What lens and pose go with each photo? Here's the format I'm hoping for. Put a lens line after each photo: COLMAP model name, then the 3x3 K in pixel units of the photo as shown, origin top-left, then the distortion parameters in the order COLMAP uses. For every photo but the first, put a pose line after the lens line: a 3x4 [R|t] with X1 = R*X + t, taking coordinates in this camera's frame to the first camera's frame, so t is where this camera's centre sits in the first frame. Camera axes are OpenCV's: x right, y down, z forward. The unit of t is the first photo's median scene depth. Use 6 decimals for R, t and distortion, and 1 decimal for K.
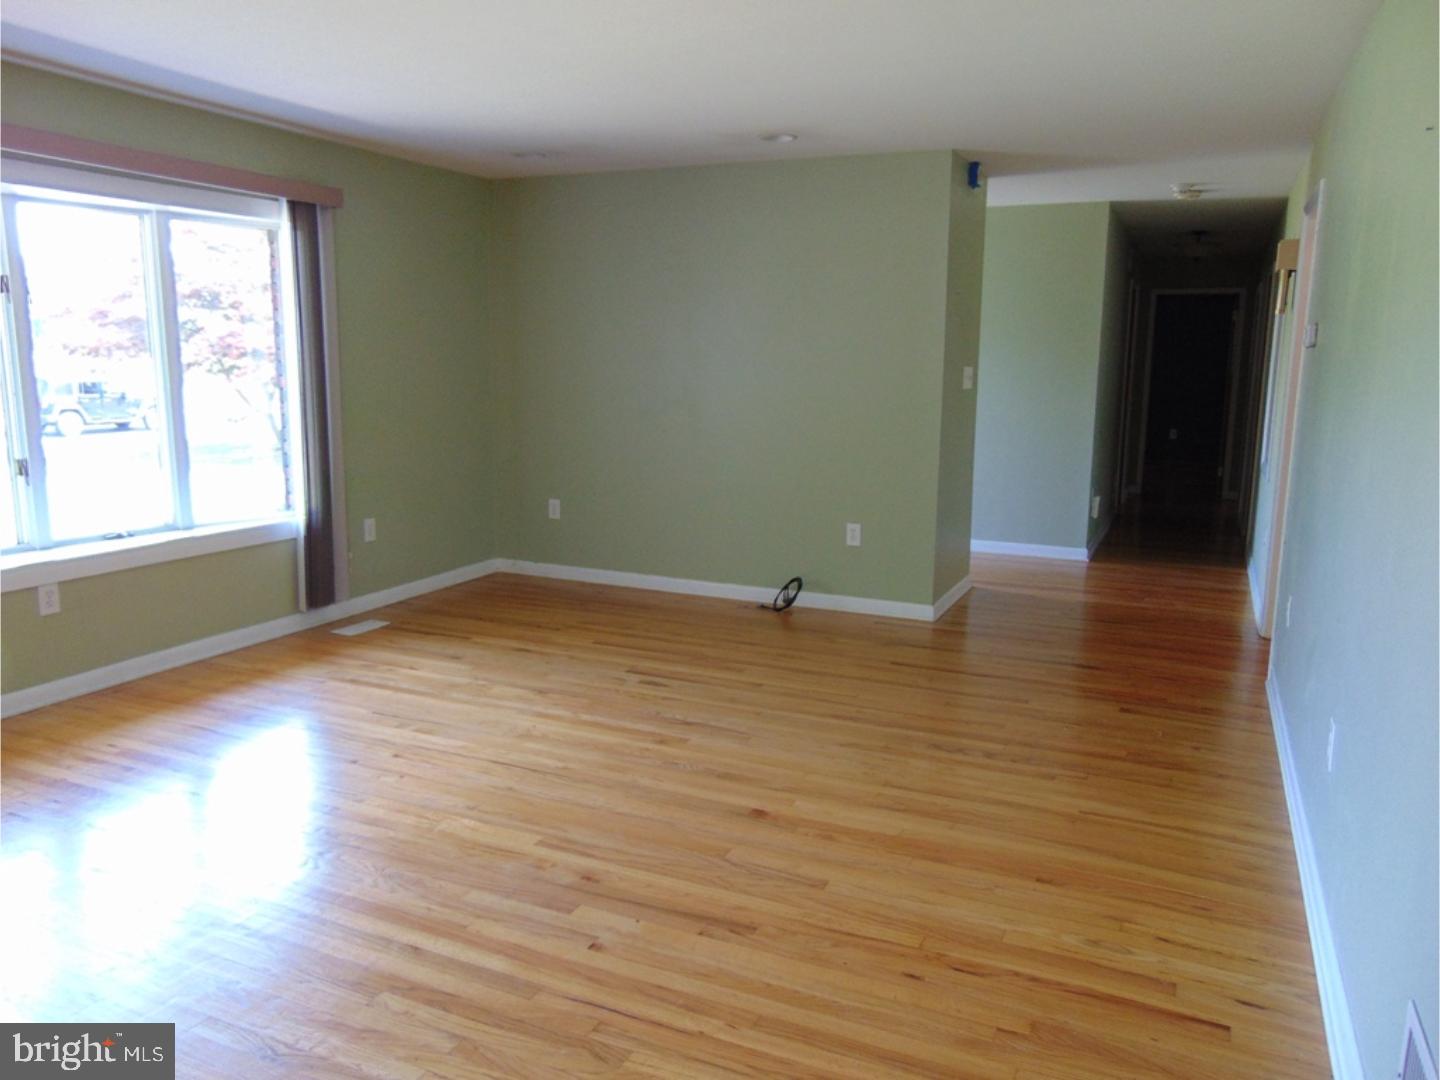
lens RADIAL K [[1071.8, 0, 720.0], [0, 1071.8, 540.0], [0, 0, 1]] dist [-0.027912, 0.060834]
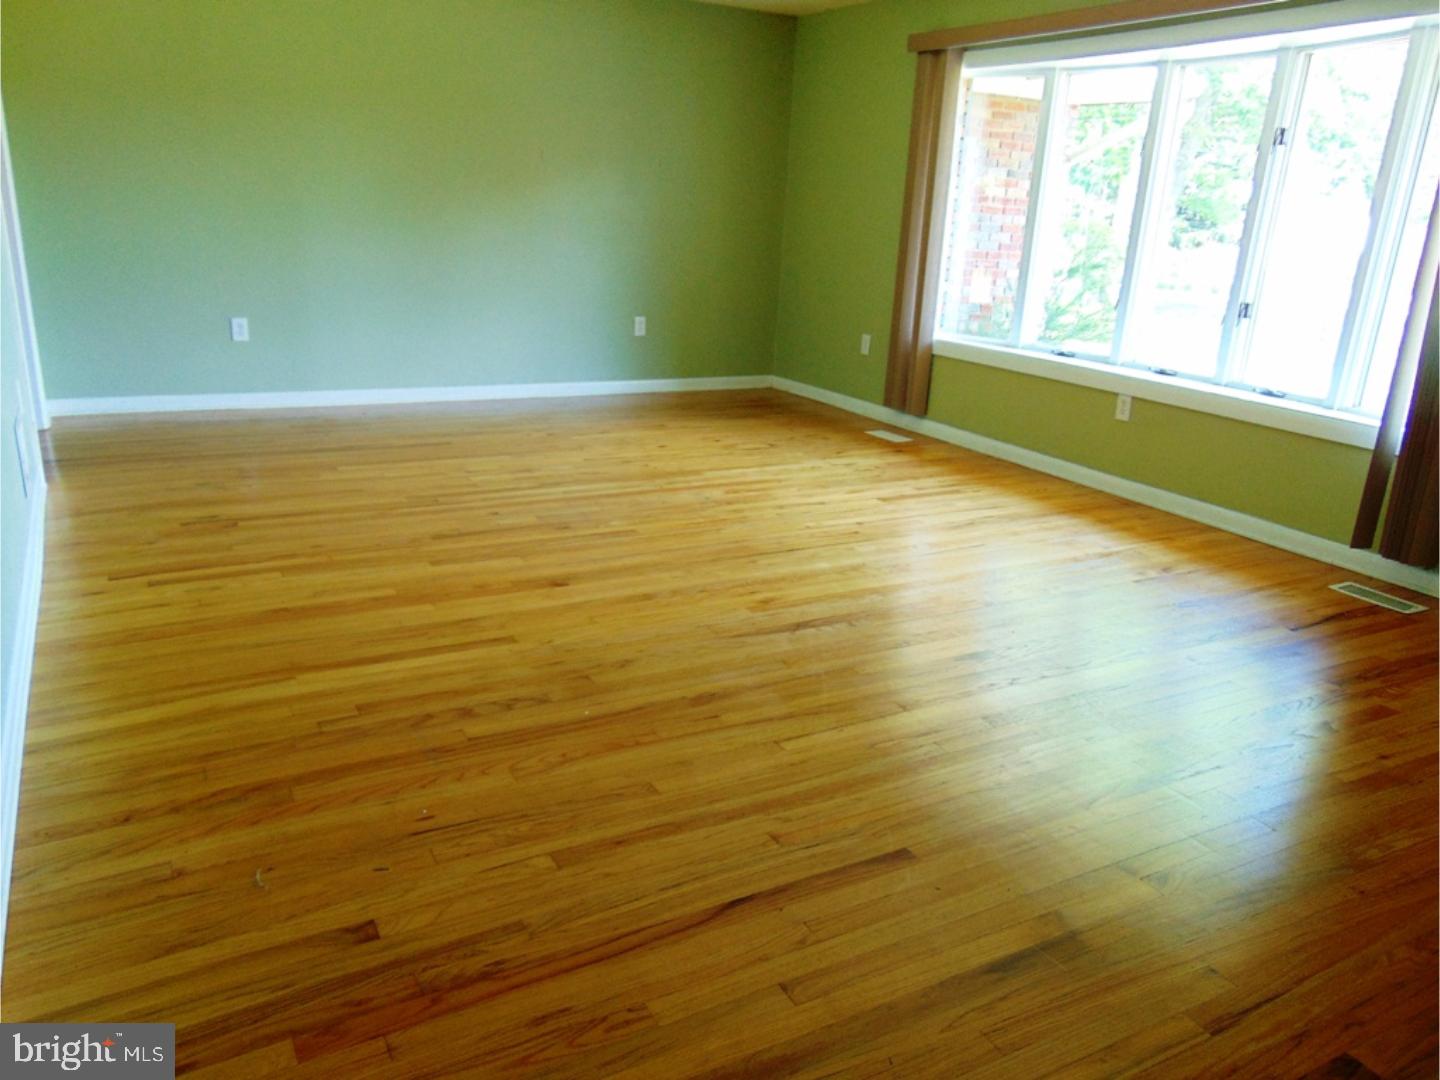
lens RADIAL K [[1071.8, 0, 720.0], [0, 1071.8, 540.0], [0, 0, 1]] dist [-0.027912, 0.060834]
pose [[-0.585639, 0.205939, -0.783975, 0.682833], [-0.194904, 0.903033, 0.382809, -0.202522], [0.786791, 0.376988, -0.488713, 1.433985]]
